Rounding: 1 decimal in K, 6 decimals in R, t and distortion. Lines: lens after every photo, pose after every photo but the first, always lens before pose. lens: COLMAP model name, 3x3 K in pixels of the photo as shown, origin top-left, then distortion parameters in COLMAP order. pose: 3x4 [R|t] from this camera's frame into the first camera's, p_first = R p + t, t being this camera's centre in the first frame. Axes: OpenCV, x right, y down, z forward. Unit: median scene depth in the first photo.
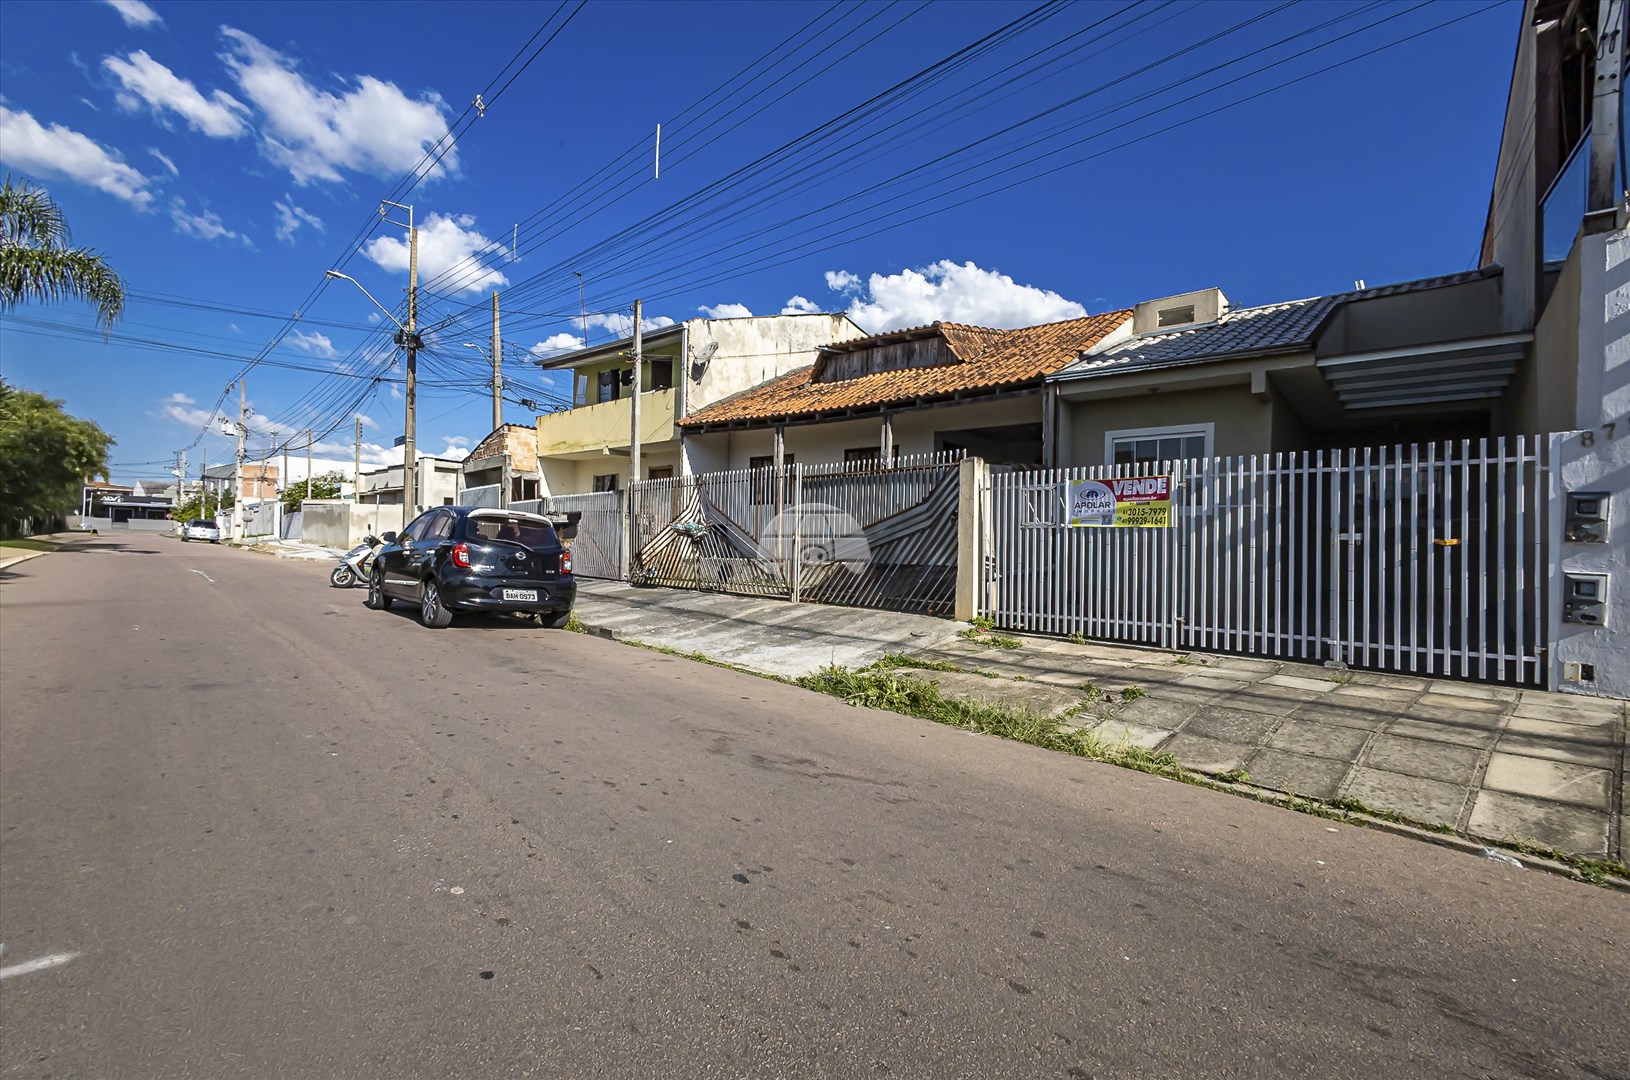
lens RADIAL K [[748.7, 0, 813.4], [0, 748.7, 542.9], [0, 0, 1]] dist [0.015343, -0.005748]
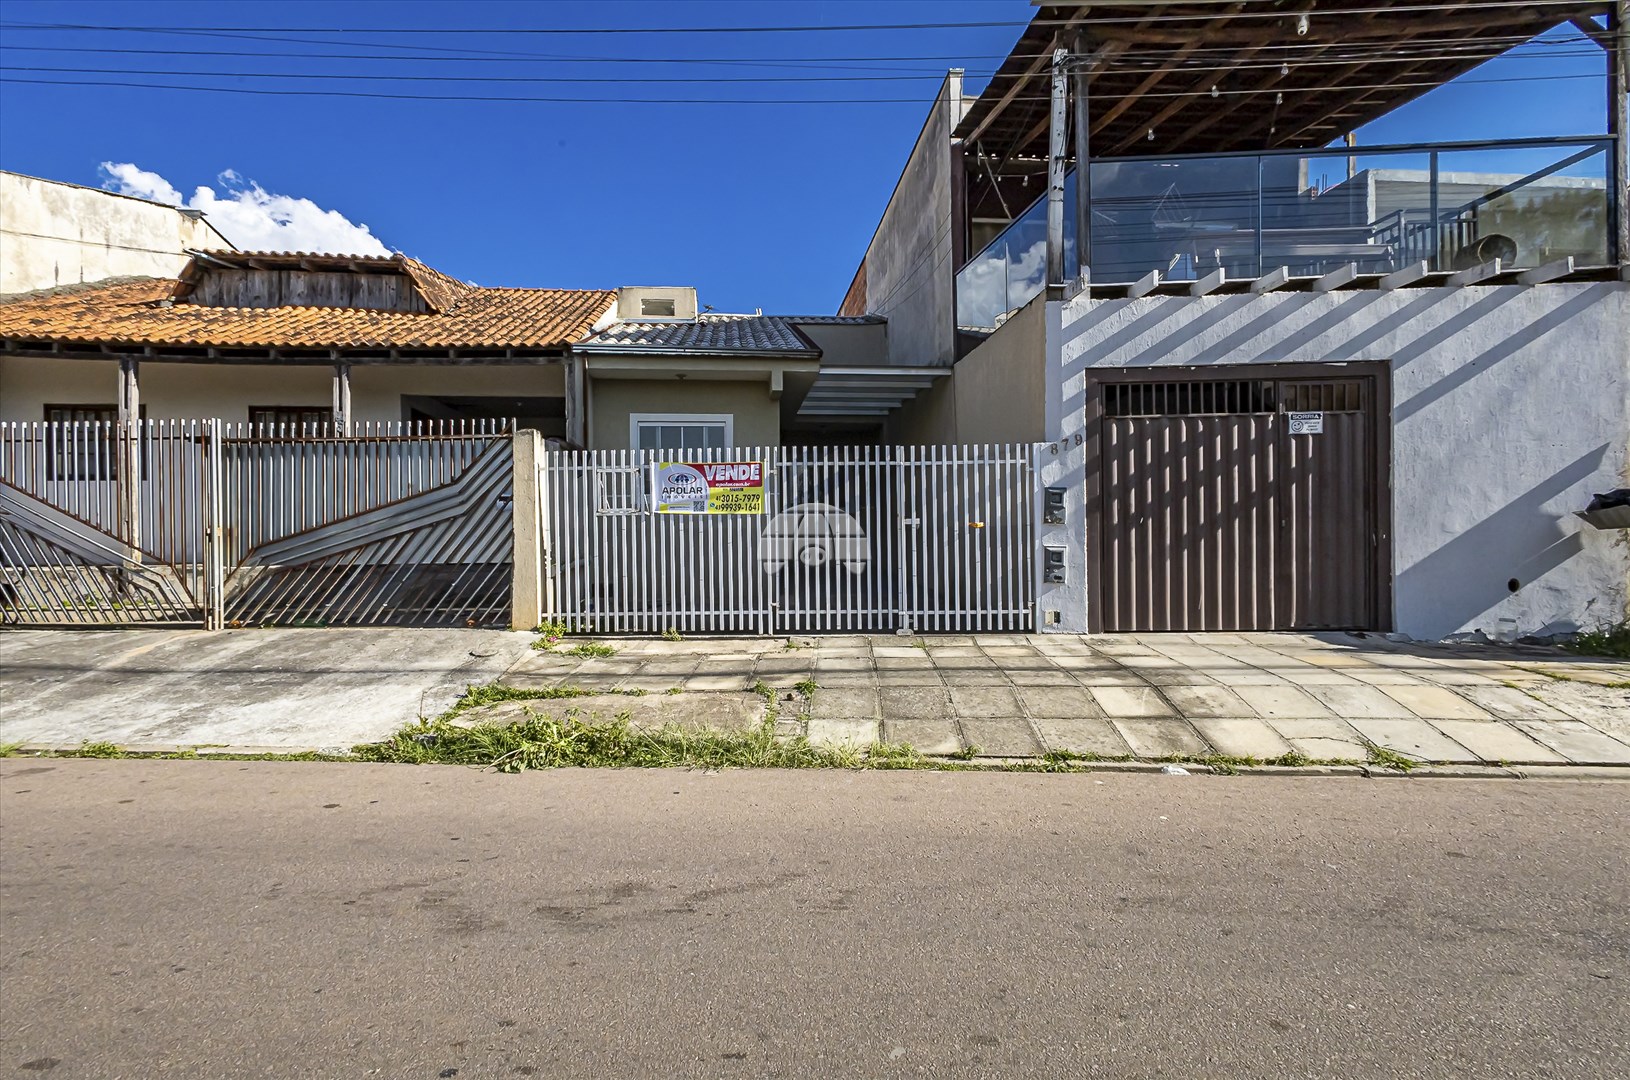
lens RADIAL K [[746.5, 0, 813.6], [0, 746.5, 544.0], [0, 0, 1]] dist [0.004807, 0.000406]
pose [[0.702190, -0.032058, 0.711267, -0.176863], [0.018806, 0.999472, 0.026482, -0.005567], [-0.711741, -0.005219, 0.702423, 0.236326]]
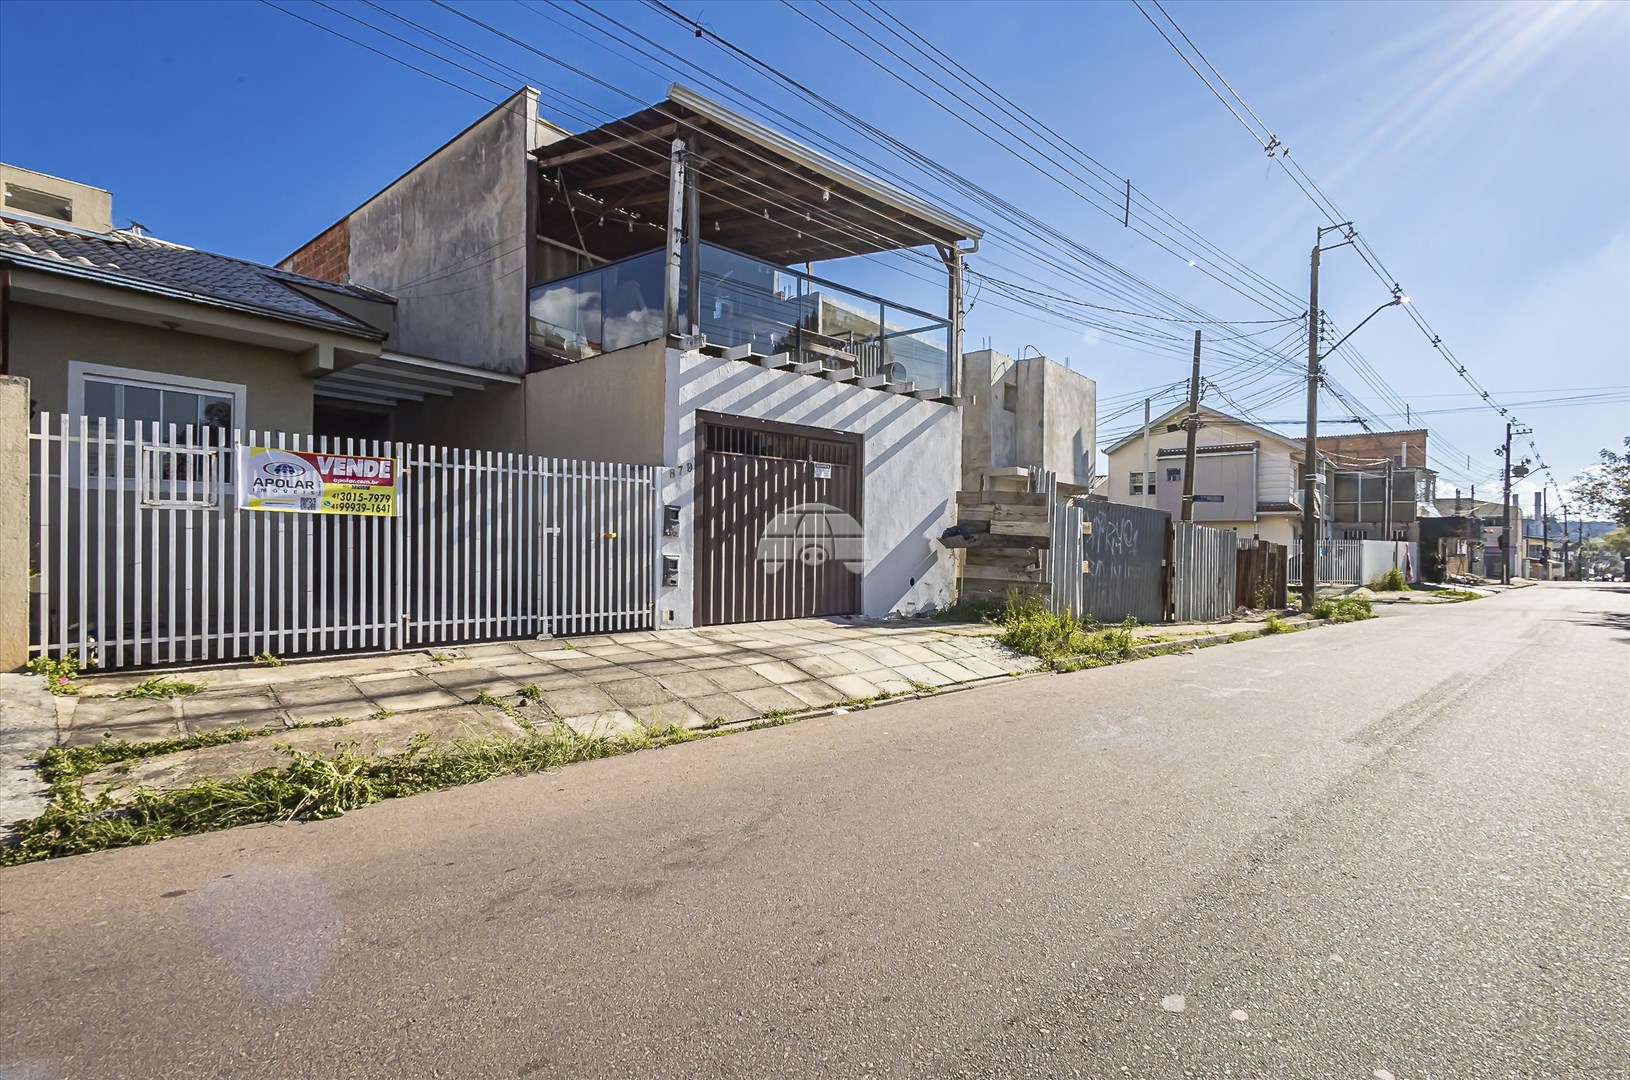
lens RADIAL K [[745.1, 0, 813.5], [0, 745.1, 541.9], [0, 0, 1]] dist [0.008547, -0.003282]
pose [[-0.000053, -0.015883, 0.999874, -0.400131], [-0.020119, 0.999671, 0.015879, -0.013807], [-0.999798, -0.020116, -0.000372, 0.463307]]
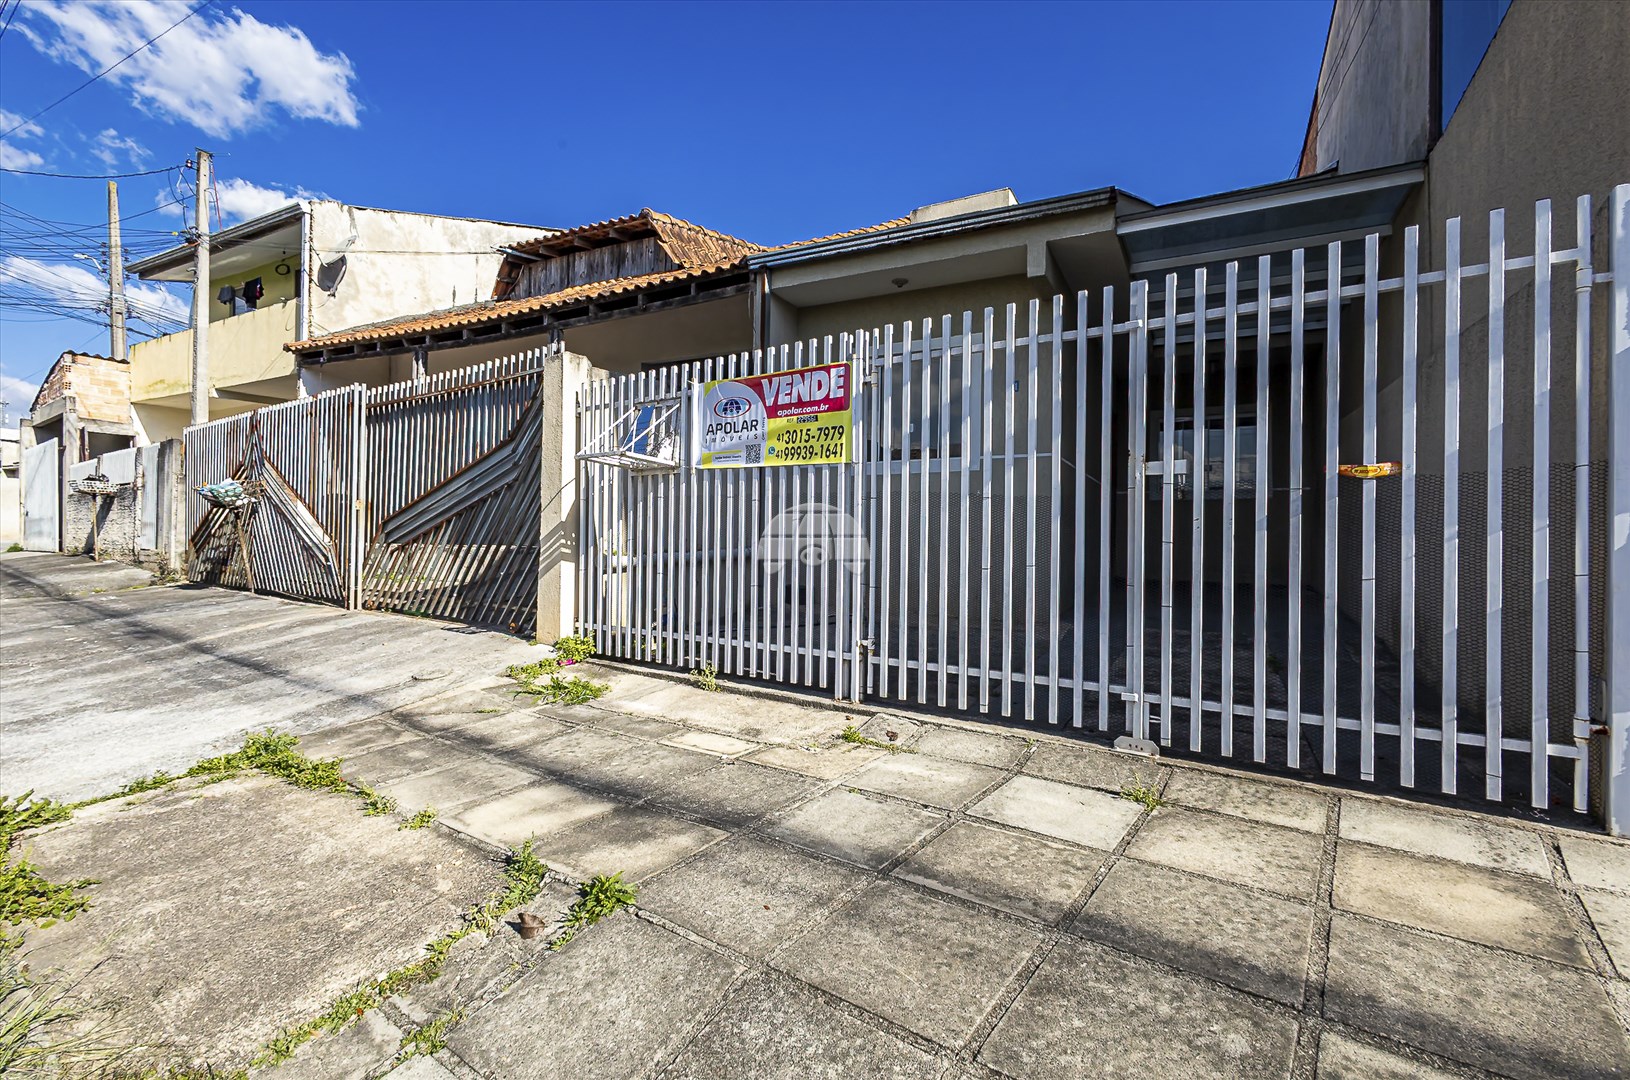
lens RADIAL K [[746.5, 0, 813.6], [0, 746.5, 544.0], [0, 0, 1]] dist [0.004807, 0.000406]
pose [[0.982407, -0.003673, 0.186718, 0.333727], [0.001297, 0.999917, 0.012846, 0.025787], [-0.186750, -0.012378, 0.982330, 0.474491]]
